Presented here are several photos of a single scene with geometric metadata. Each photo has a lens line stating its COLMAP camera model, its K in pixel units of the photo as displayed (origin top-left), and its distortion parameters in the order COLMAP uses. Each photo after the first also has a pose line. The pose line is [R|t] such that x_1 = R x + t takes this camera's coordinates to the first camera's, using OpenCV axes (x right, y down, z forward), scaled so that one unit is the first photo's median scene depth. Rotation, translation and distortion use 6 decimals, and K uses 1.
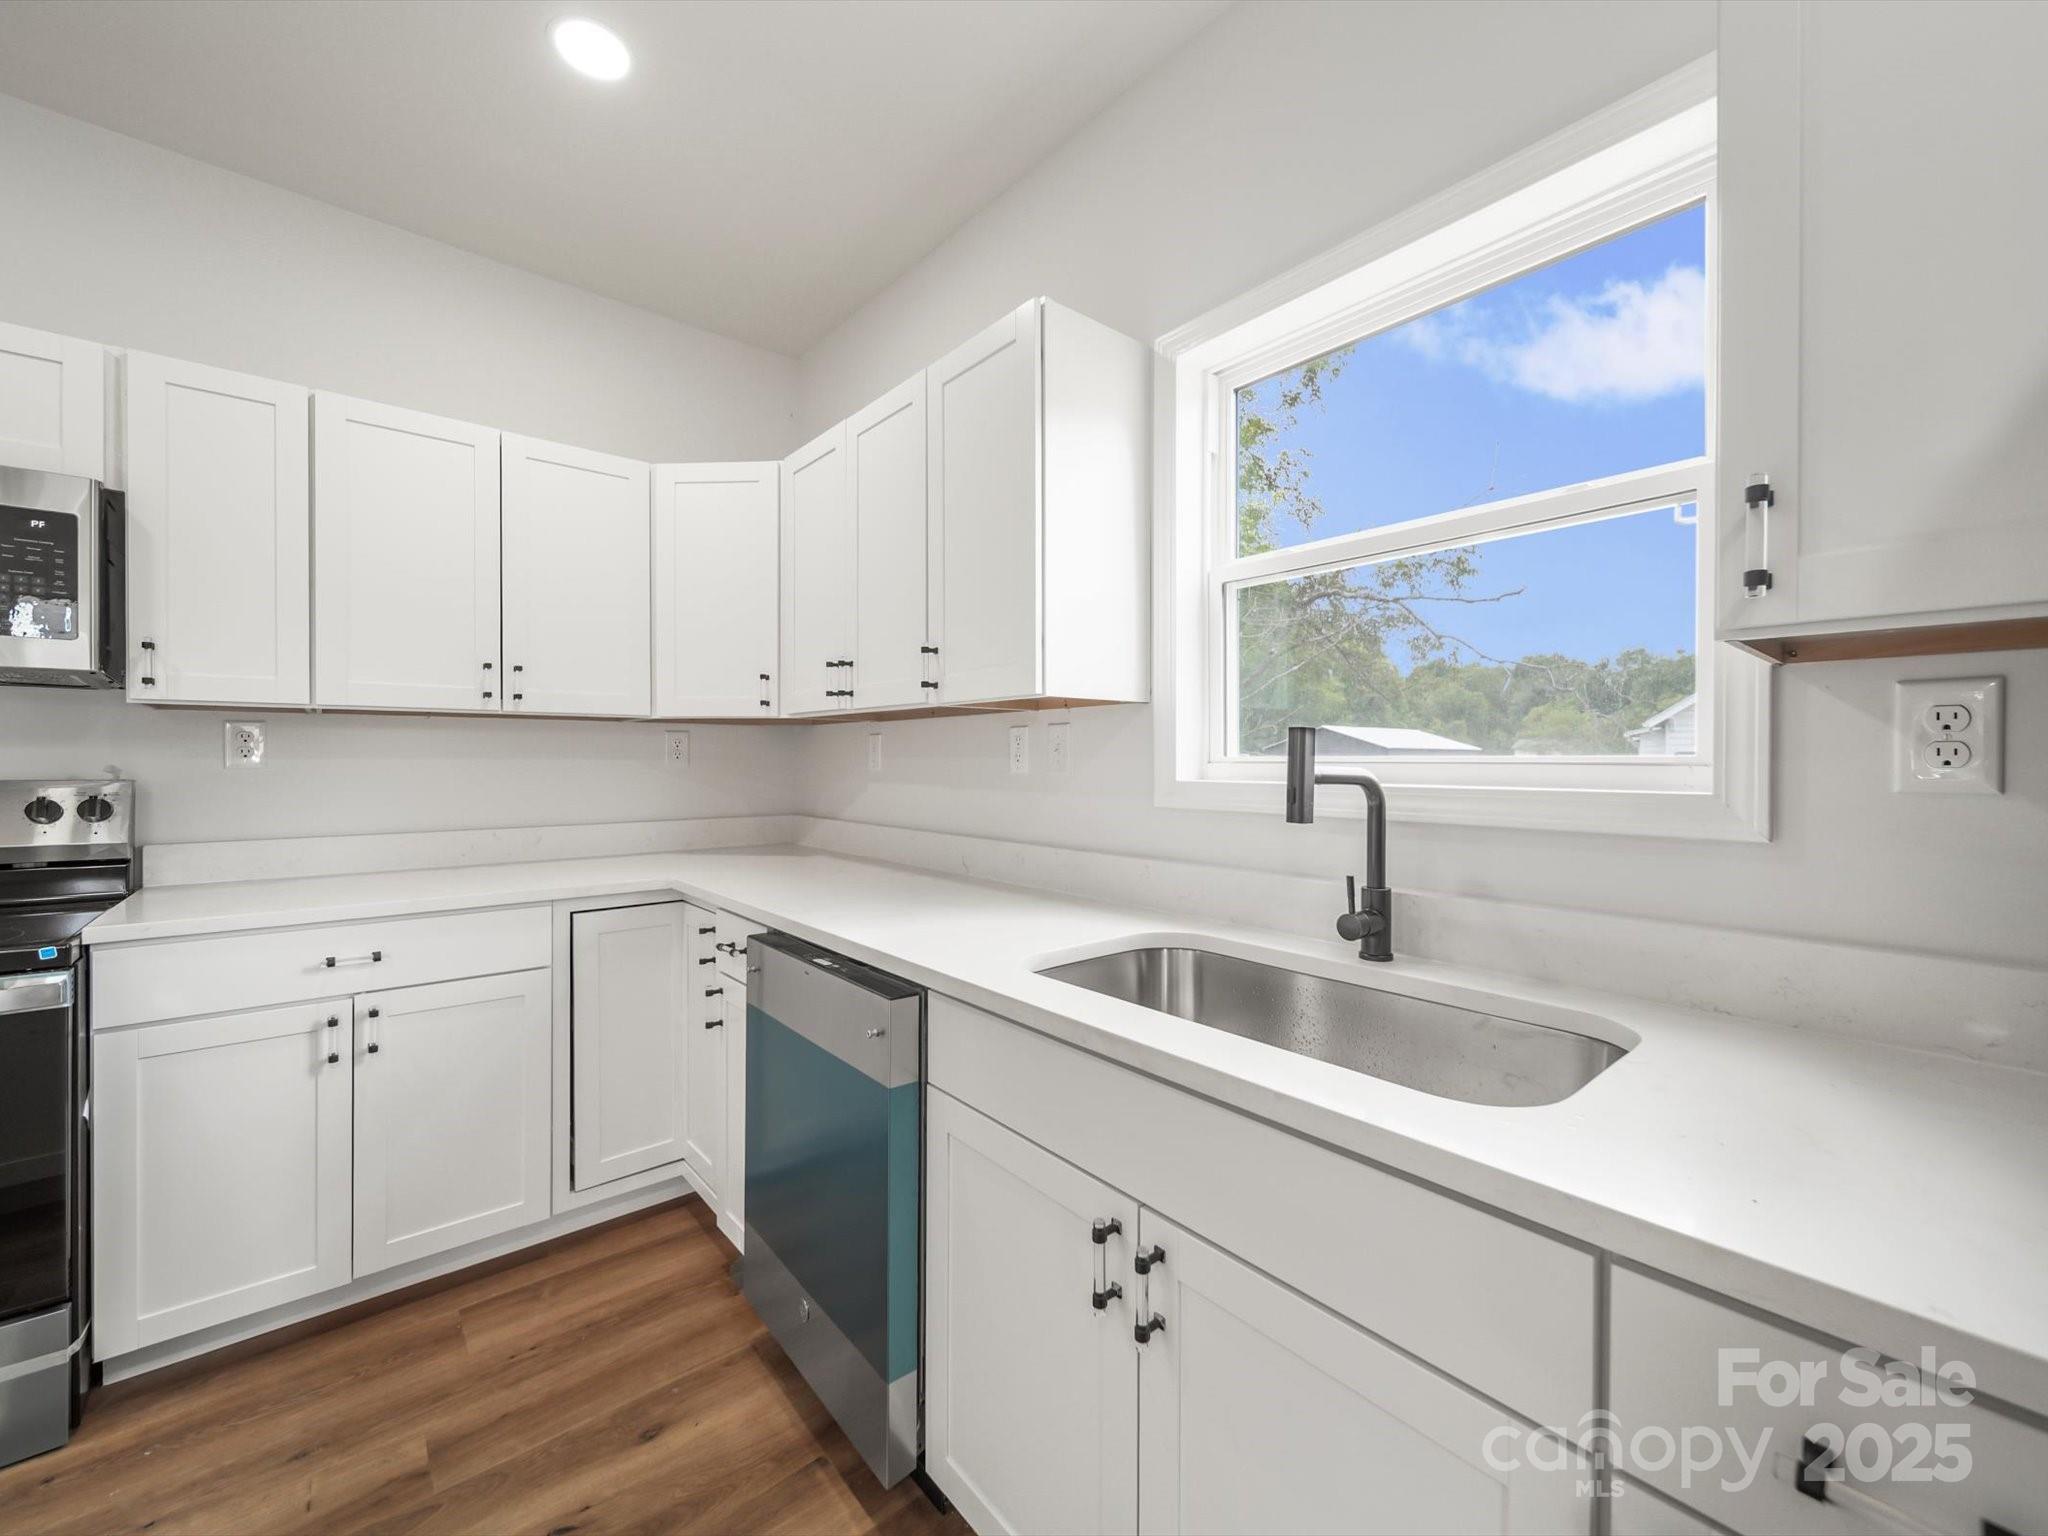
lens RADIAL K [[823.9, 0, 1038.1], [0, 823.9, 760.7], [0, 0, 1]] dist [0.000922, -0.000968]
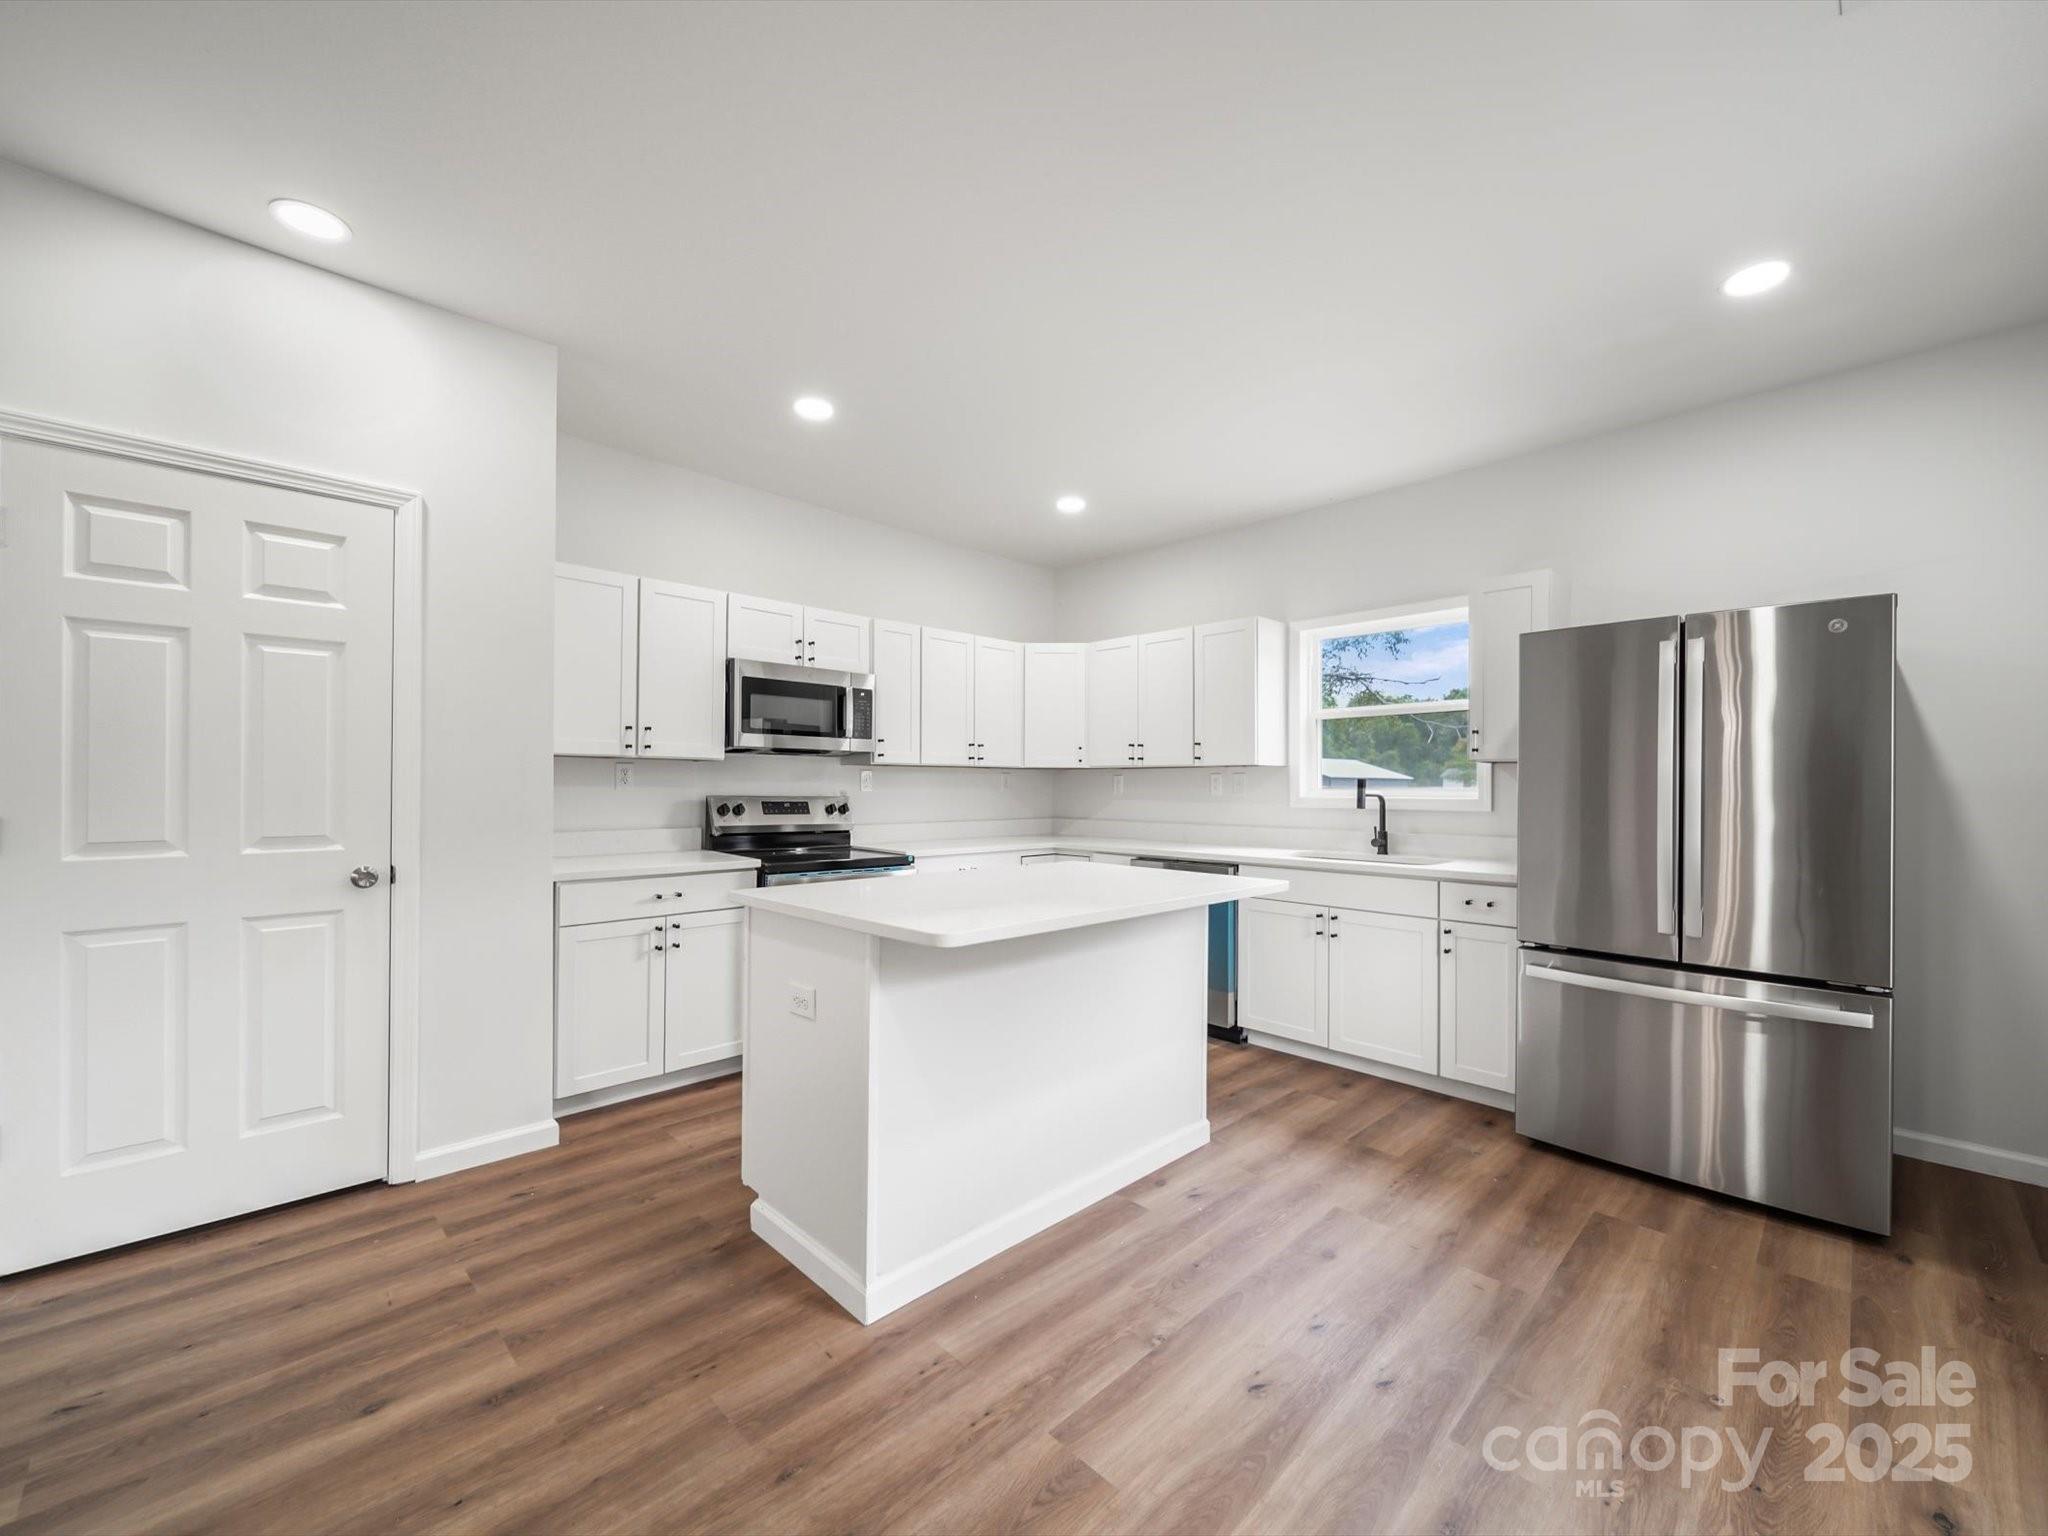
lens RADIAL K [[823.9, 0, 1036.0], [0, 823.9, 781.9], [0, 0, 1]] dist [0.000922, -0.000968]
pose [[0.997899, 0.003538, 0.064697, -0.783784], [-0.003057, 0.999967, -0.007532, -0.001628], [-0.064721, 0.007319, 0.997877, -1.440669]]
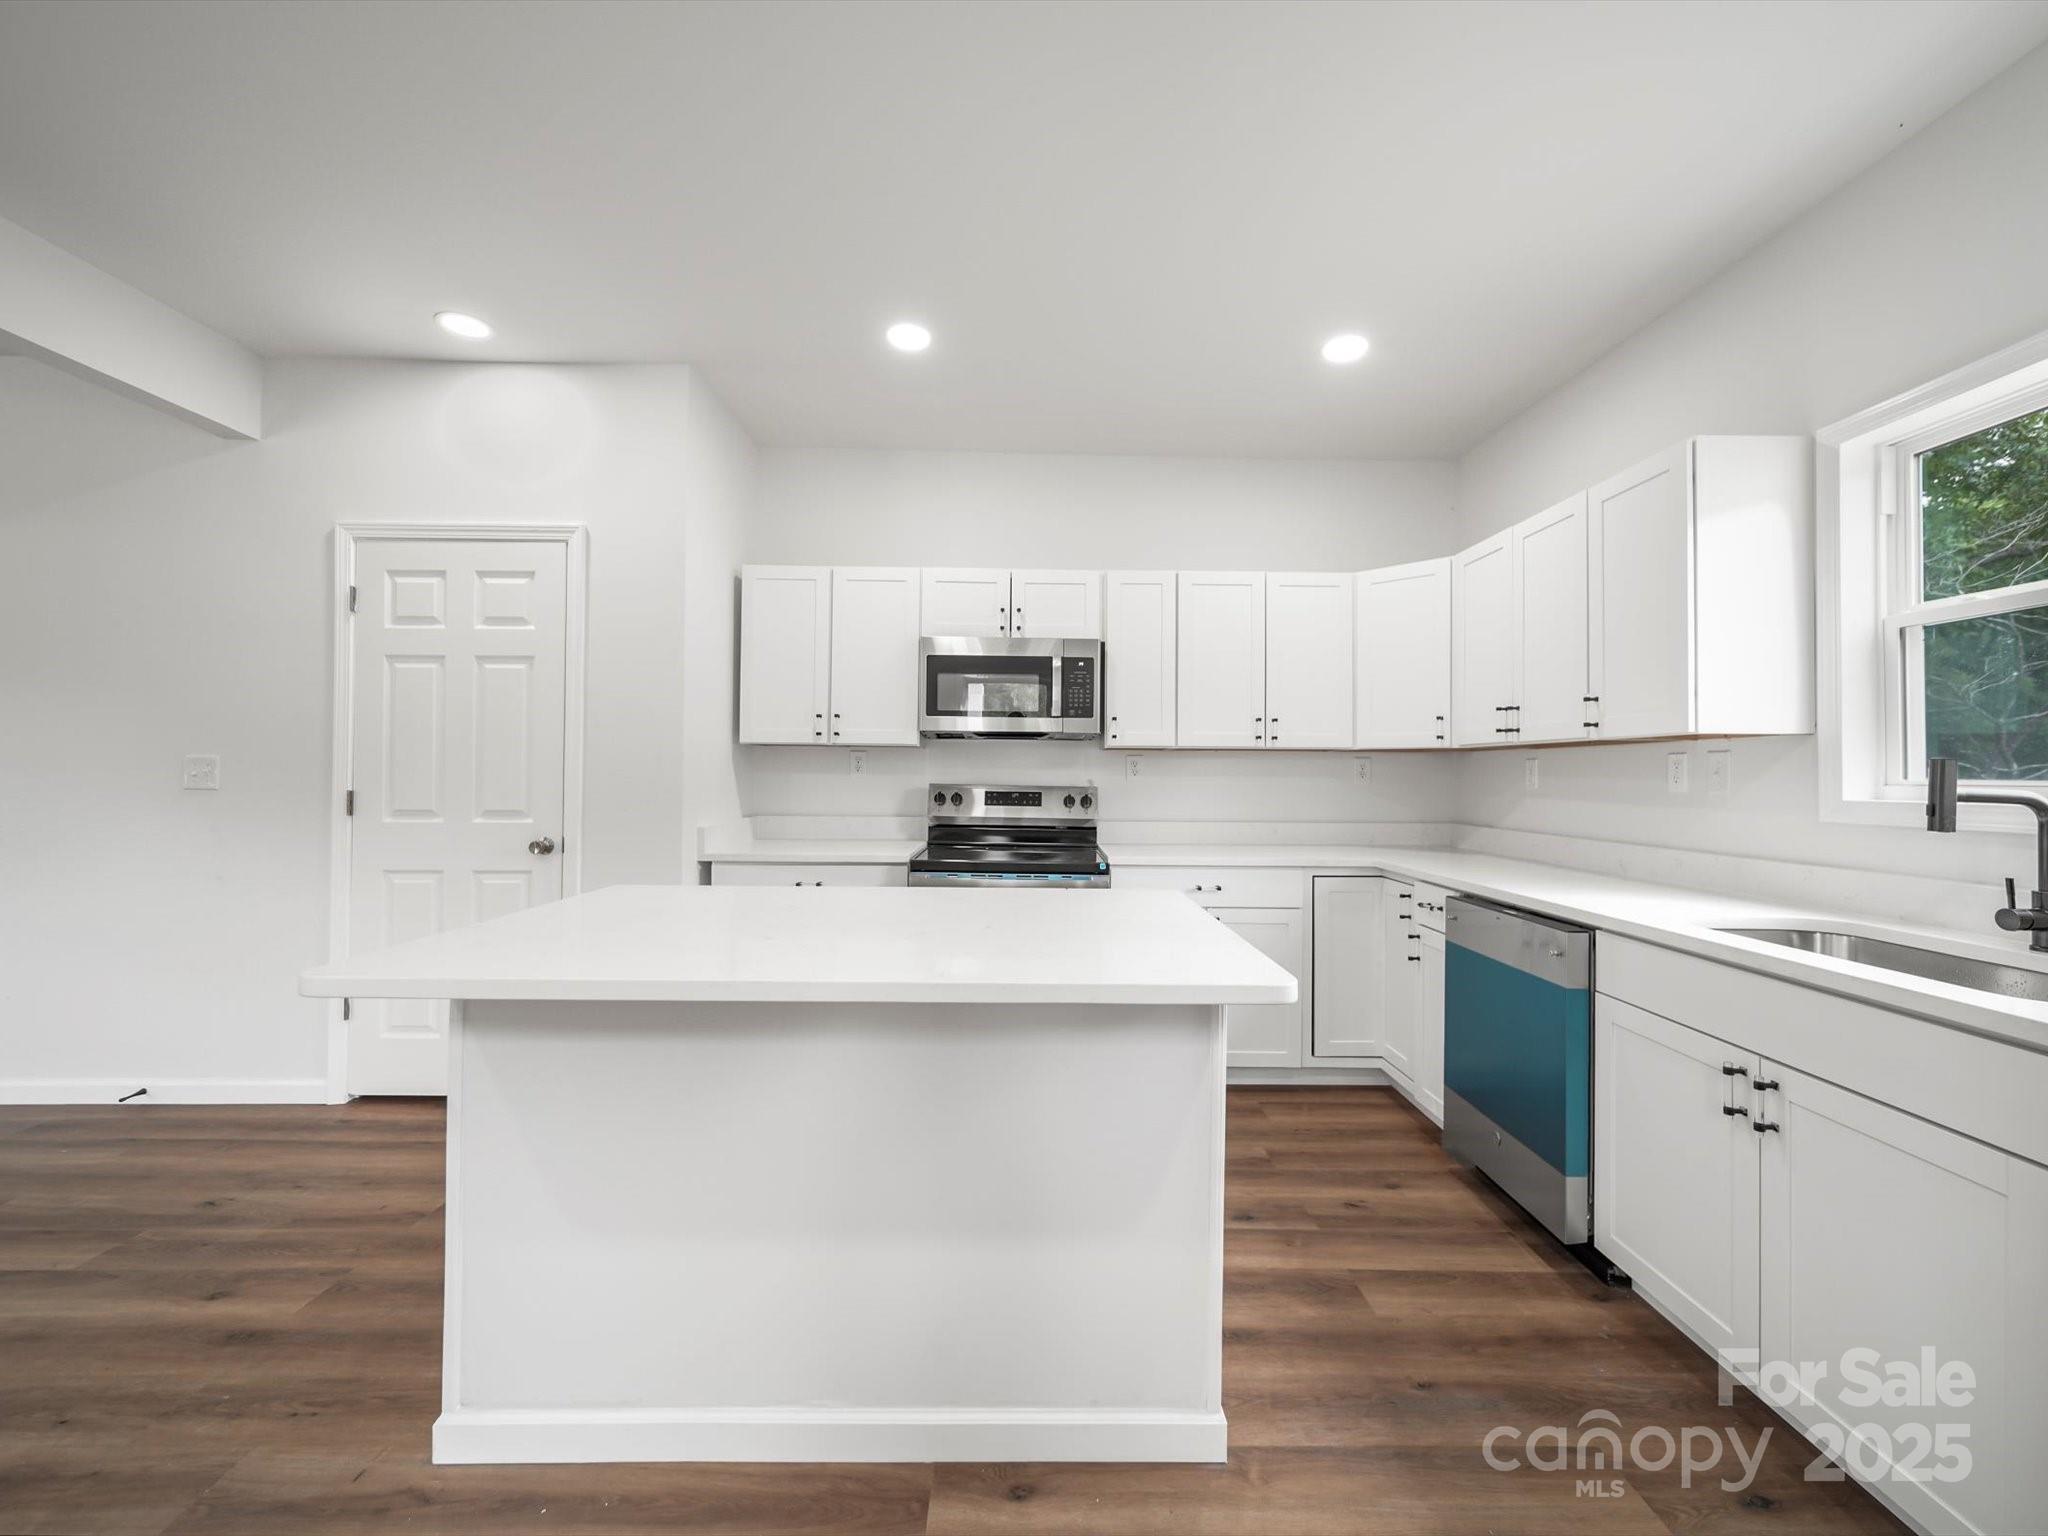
lens RADIAL K [[823.9, 0, 1031.6], [0, 823.9, 763.6], [0, 0, 1]] dist [0.000922, -0.000968]
pose [[0.762541, -0.003235, -0.646932, 0.043495], [-0.008648, 0.999847, -0.015193, -0.000391], [0.646882, 0.017180, 0.762397, -0.630962]]
